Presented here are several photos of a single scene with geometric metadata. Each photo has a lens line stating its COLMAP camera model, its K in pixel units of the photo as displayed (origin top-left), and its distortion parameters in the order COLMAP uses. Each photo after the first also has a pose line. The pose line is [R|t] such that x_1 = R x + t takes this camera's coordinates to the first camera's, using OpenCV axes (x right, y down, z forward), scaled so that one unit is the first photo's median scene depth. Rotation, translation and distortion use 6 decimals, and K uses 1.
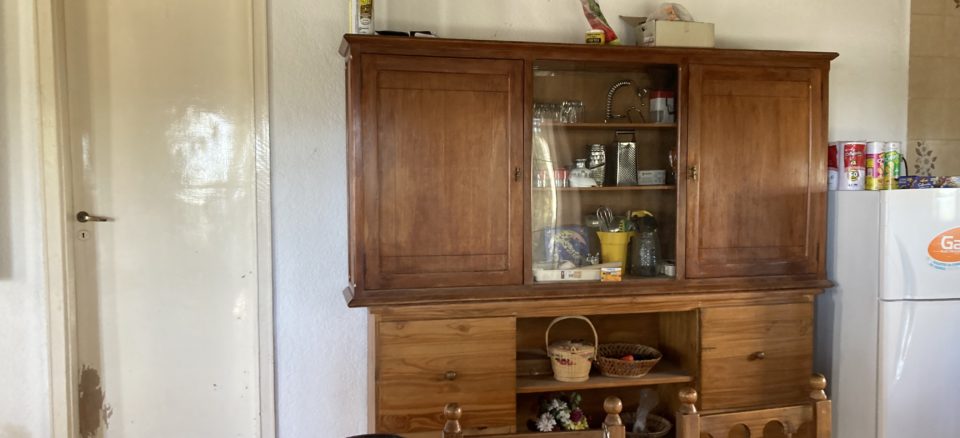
lens RADIAL K [[788.3, 0, 481.6], [0, 788.3, 234.9], [0, 0, 1]] dist [0.007907, 0.006597]
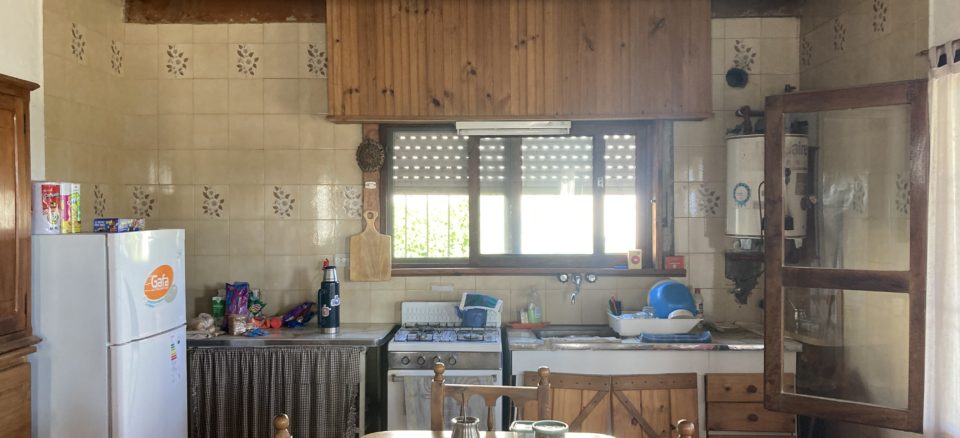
lens RADIAL K [[788.3, 0, 481.6], [0, 788.3, 234.9], [0, 0, 1]] dist [0.007907, 0.006597]
pose [[0.247106, -0.024905, 0.968668, -0.309317], [0.080939, 0.996707, 0.004979, -0.020196], [-0.965602, 0.077173, 0.248308, 0.293814]]
